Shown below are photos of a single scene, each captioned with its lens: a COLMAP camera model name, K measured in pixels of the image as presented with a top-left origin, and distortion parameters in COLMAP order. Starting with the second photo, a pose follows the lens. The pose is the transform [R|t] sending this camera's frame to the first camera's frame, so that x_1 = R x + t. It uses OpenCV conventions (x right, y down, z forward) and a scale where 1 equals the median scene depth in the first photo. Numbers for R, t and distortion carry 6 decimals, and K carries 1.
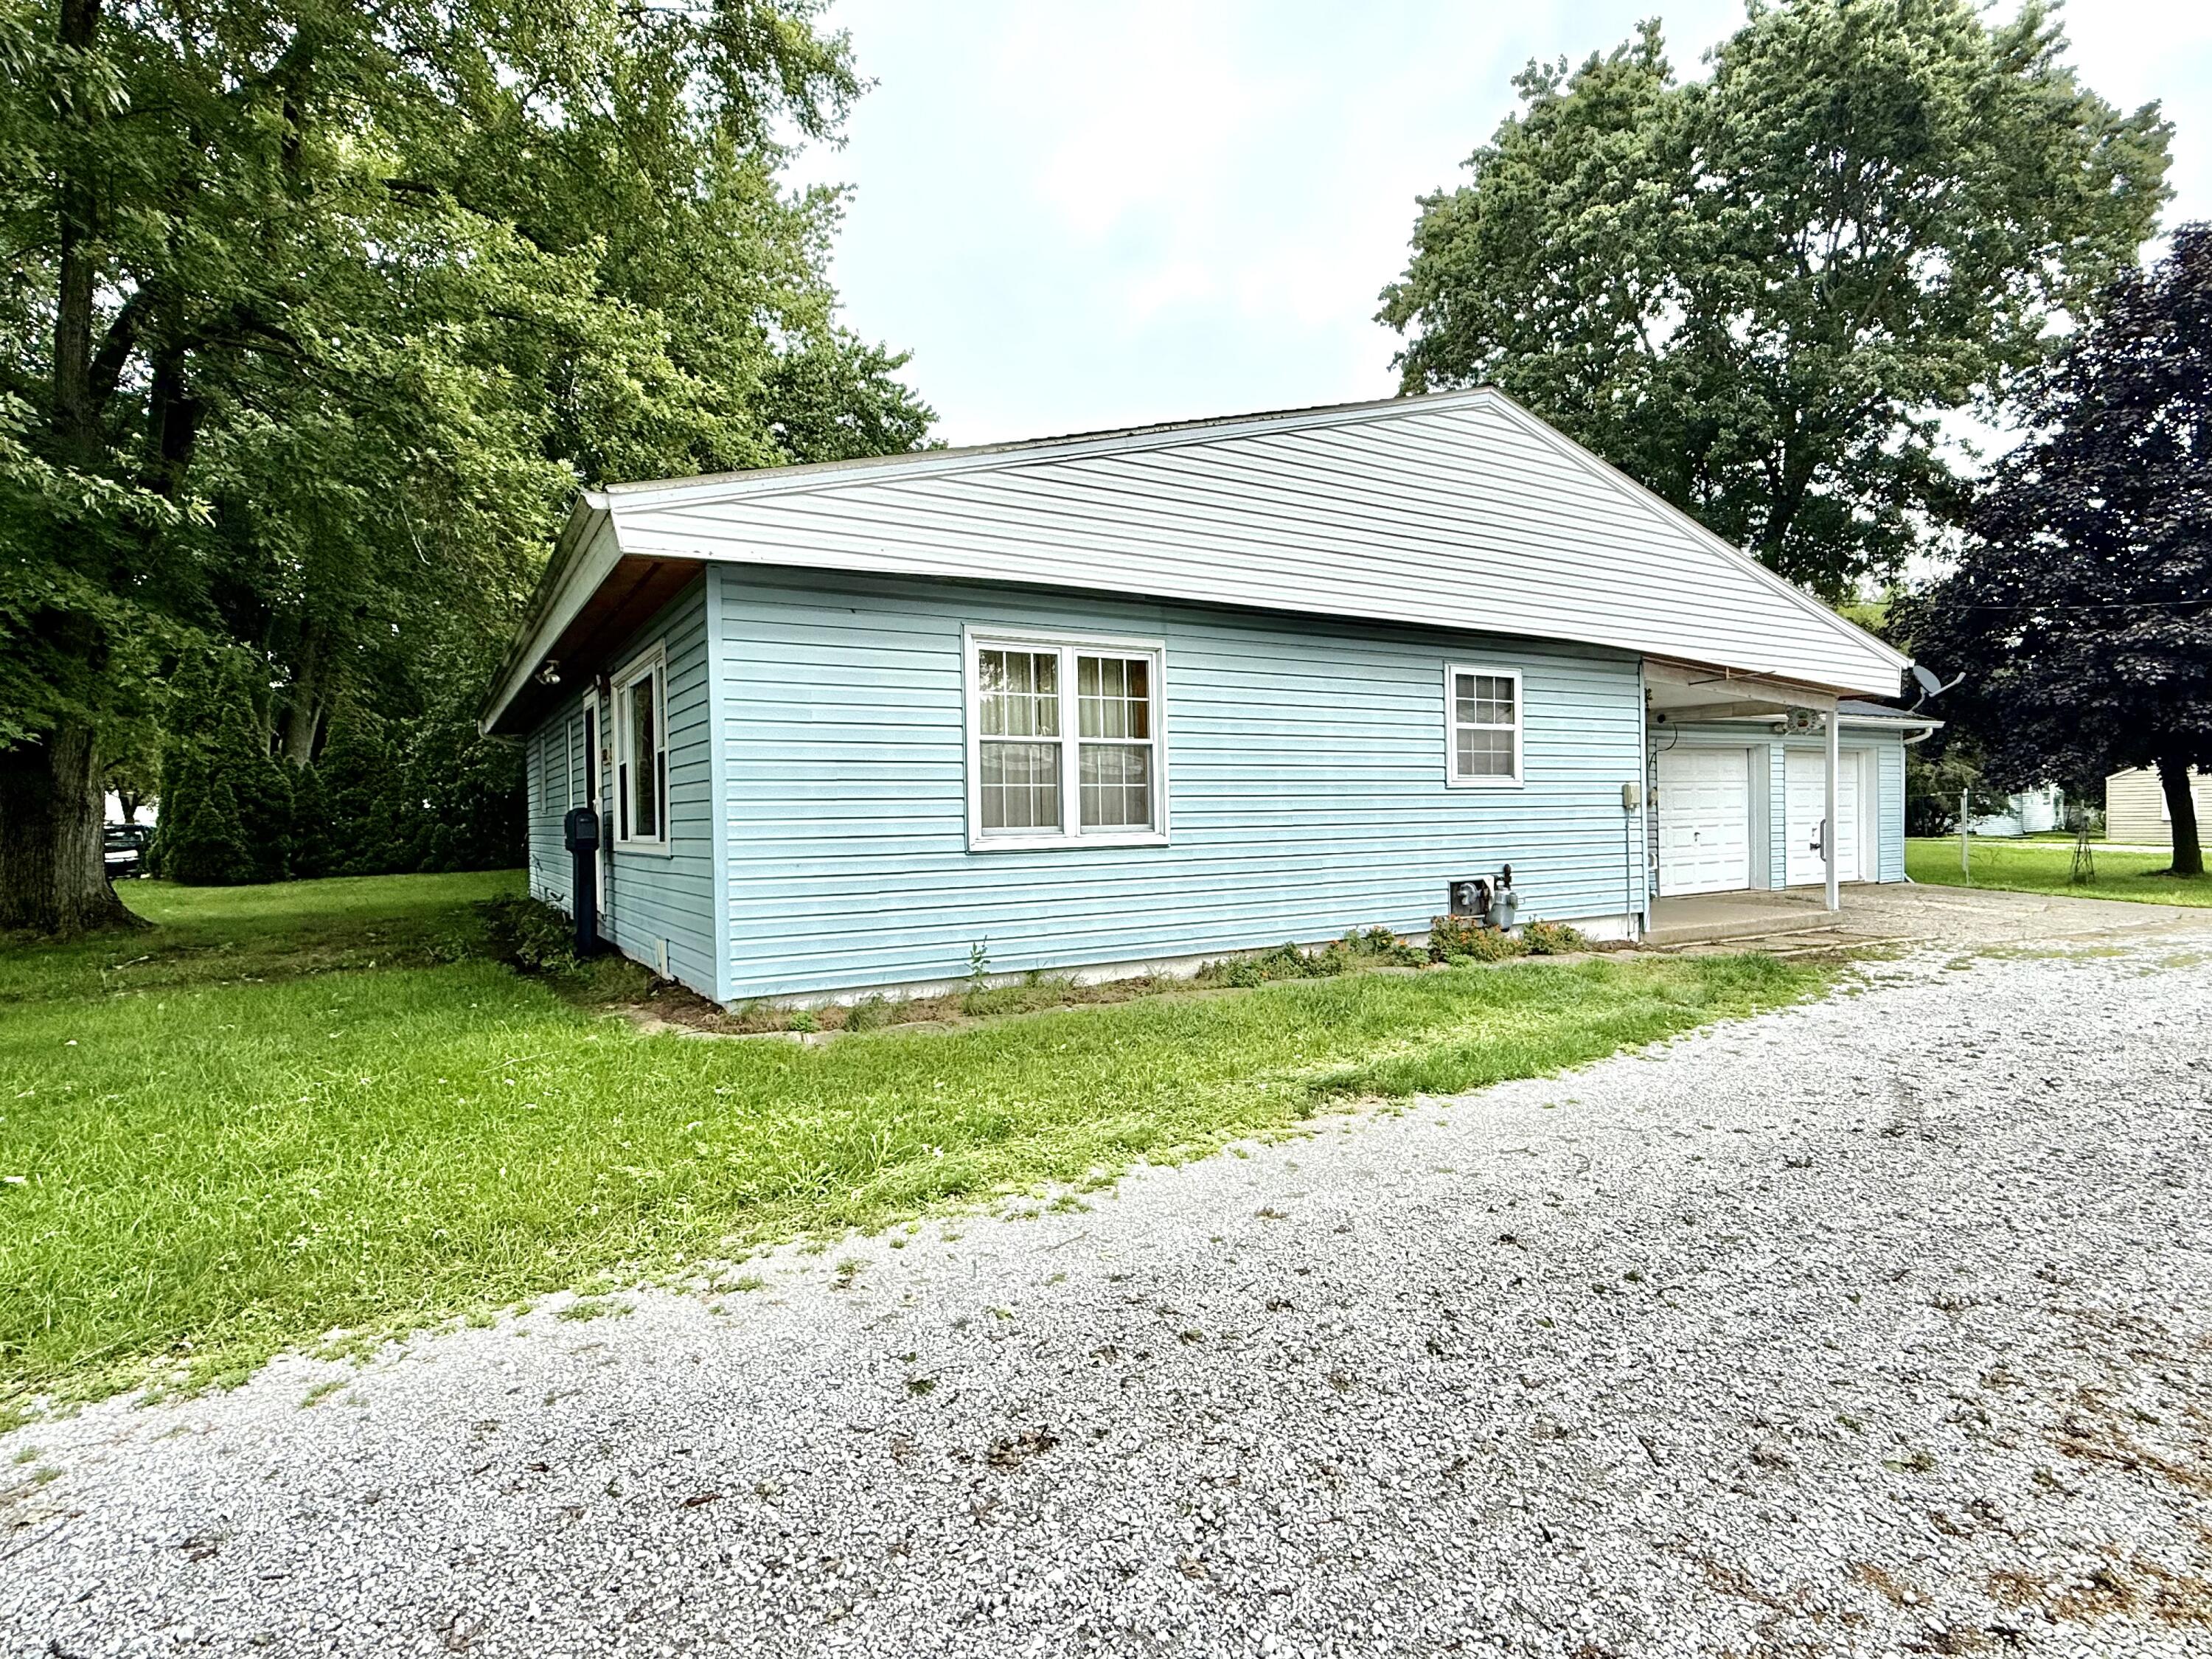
lens RADIAL K [[1137.5, 0, 1106.0], [0, 1137.5, 829.5], [0, 0, 1]] dist [0.000262, -0.000692]
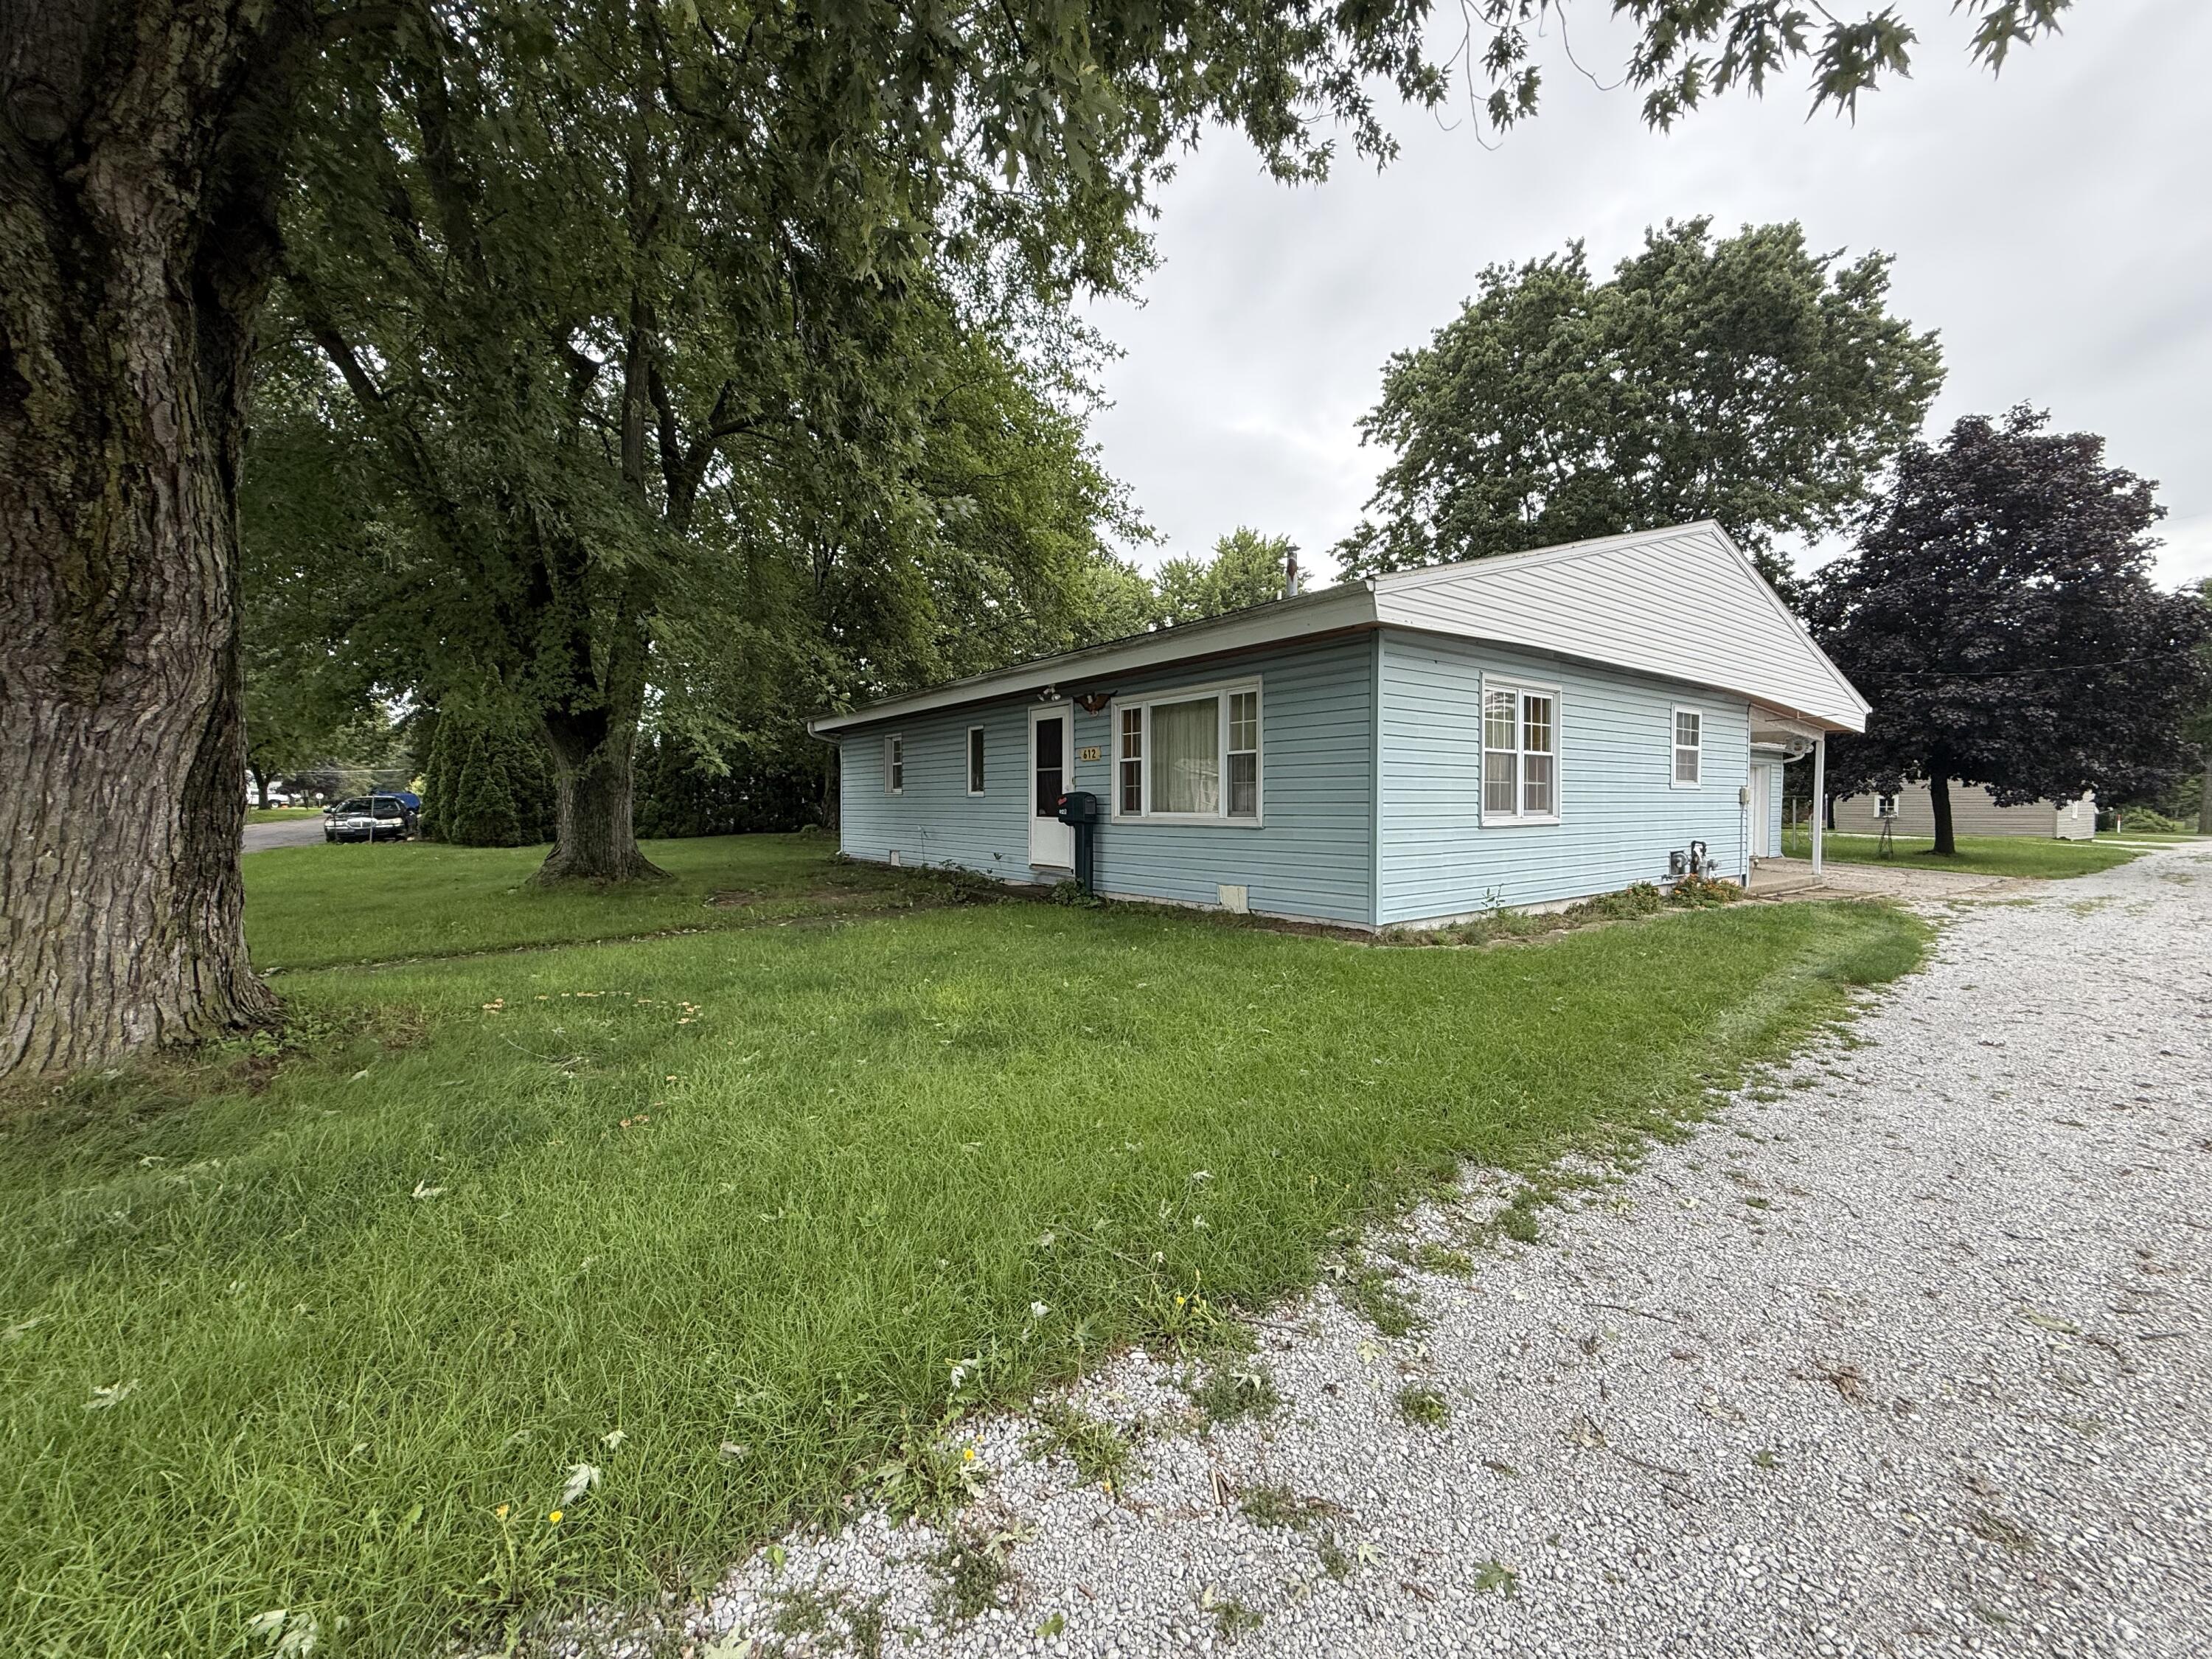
lens RADIAL K [[873.3, 0, 1106.0], [0, 873.3, 829.5], [0, 0, 1]] dist [-0.002040, -0.000530]
pose [[0.995008, 0.013396, 0.098896, -0.272452], [-0.015167, 0.999737, 0.017177, 0.004271], [-0.098640, -0.018591, 0.994950, -0.029771]]
